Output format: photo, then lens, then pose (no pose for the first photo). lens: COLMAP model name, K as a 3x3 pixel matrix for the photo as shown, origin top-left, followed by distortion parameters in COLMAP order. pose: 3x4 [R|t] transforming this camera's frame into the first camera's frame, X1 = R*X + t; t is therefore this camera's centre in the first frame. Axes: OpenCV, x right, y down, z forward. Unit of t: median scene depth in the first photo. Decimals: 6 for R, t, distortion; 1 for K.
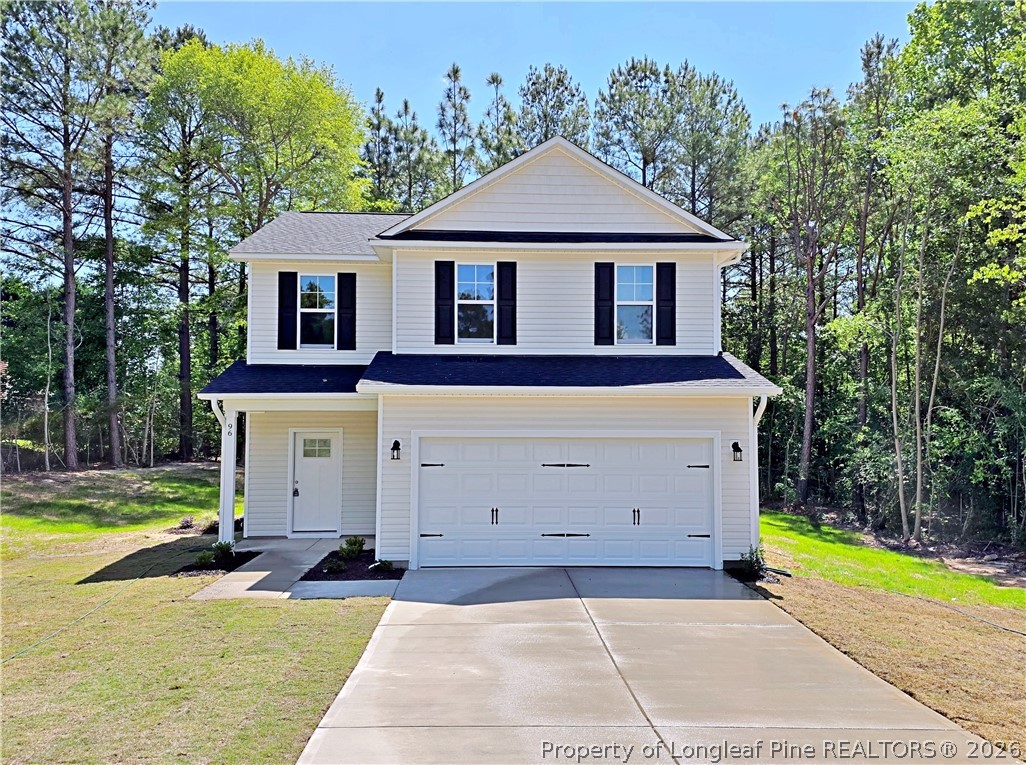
lens RADIAL K [[855.1, 0, 511.4], [0, 855.1, 386.4], [0, 0, 1]] dist [0.025356, -0.045604]
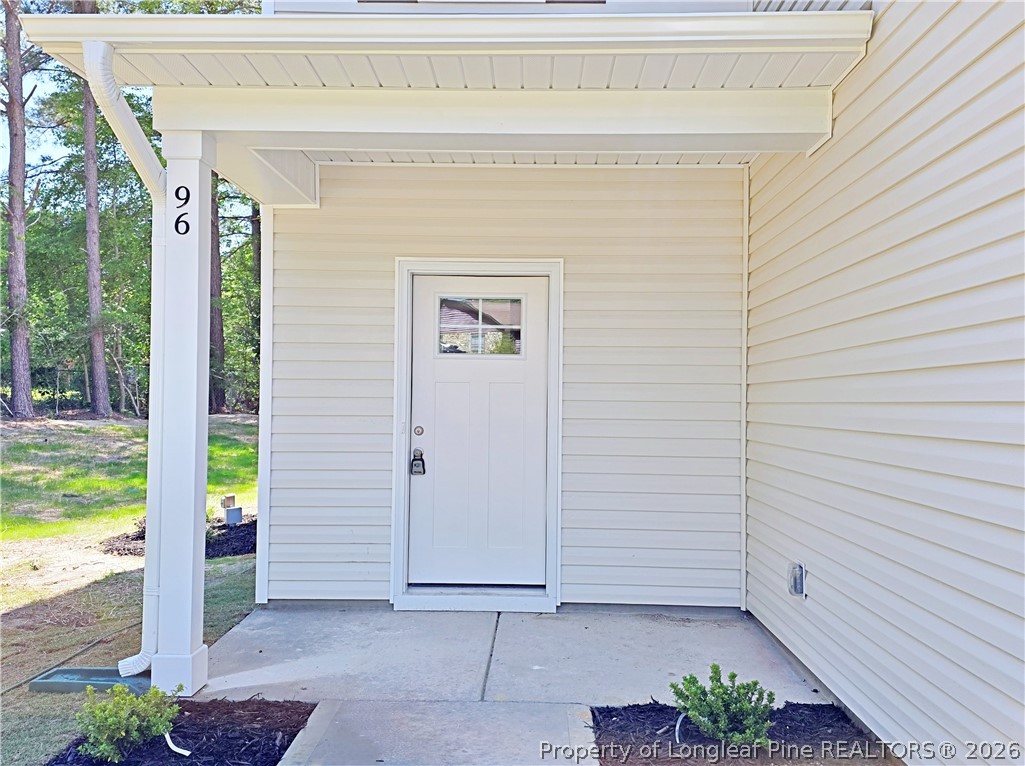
lens RADIAL K [[854.3, 0, 505.4], [0, 854.3, 388.6], [0, 0, 1]] dist [0.025356, -0.045604]
pose [[0.997387, 0.008436, -0.071754, -0.179716], [-0.005622, 0.999210, 0.039332, 0.076788], [0.072029, -0.038826, 0.996647, 0.629821]]
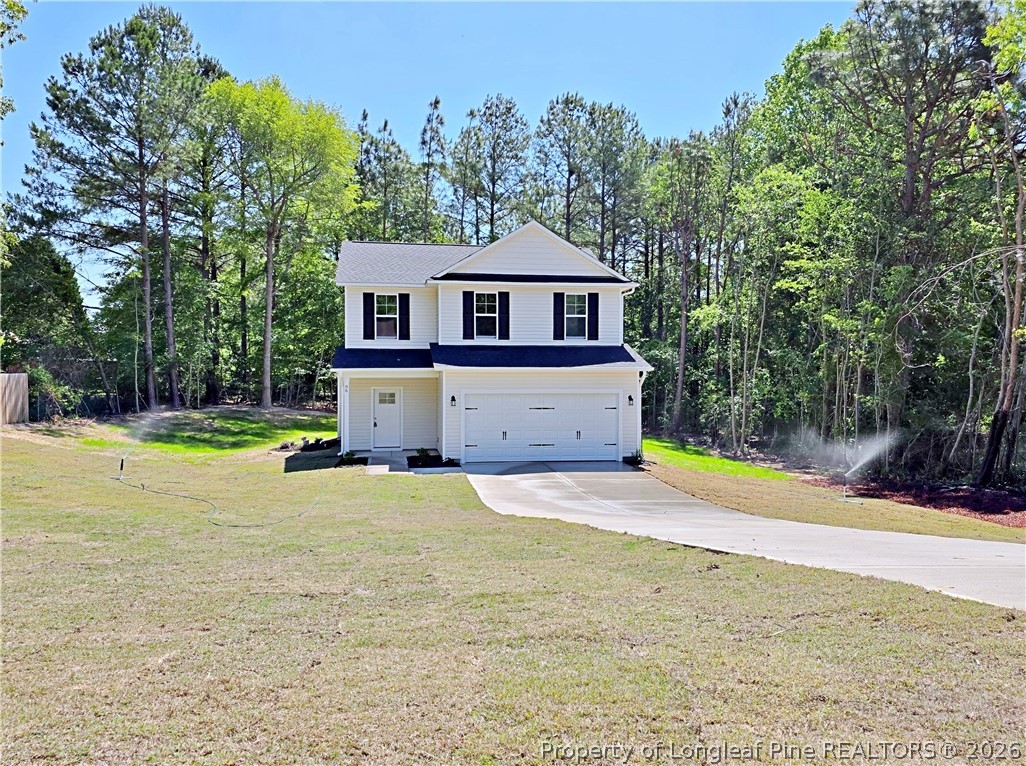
lens RADIAL K [[825.0, 0, 521.0], [0, 825.0, 392.7], [0, 0, 1]] dist [0.006127, -0.010690]
pose [[0.993000, -0.003039, 0.118078, -0.144697], [-0.006552, 0.996713, 0.080751, -0.065401], [-0.117935, -0.080959, 0.989716, -0.583309]]
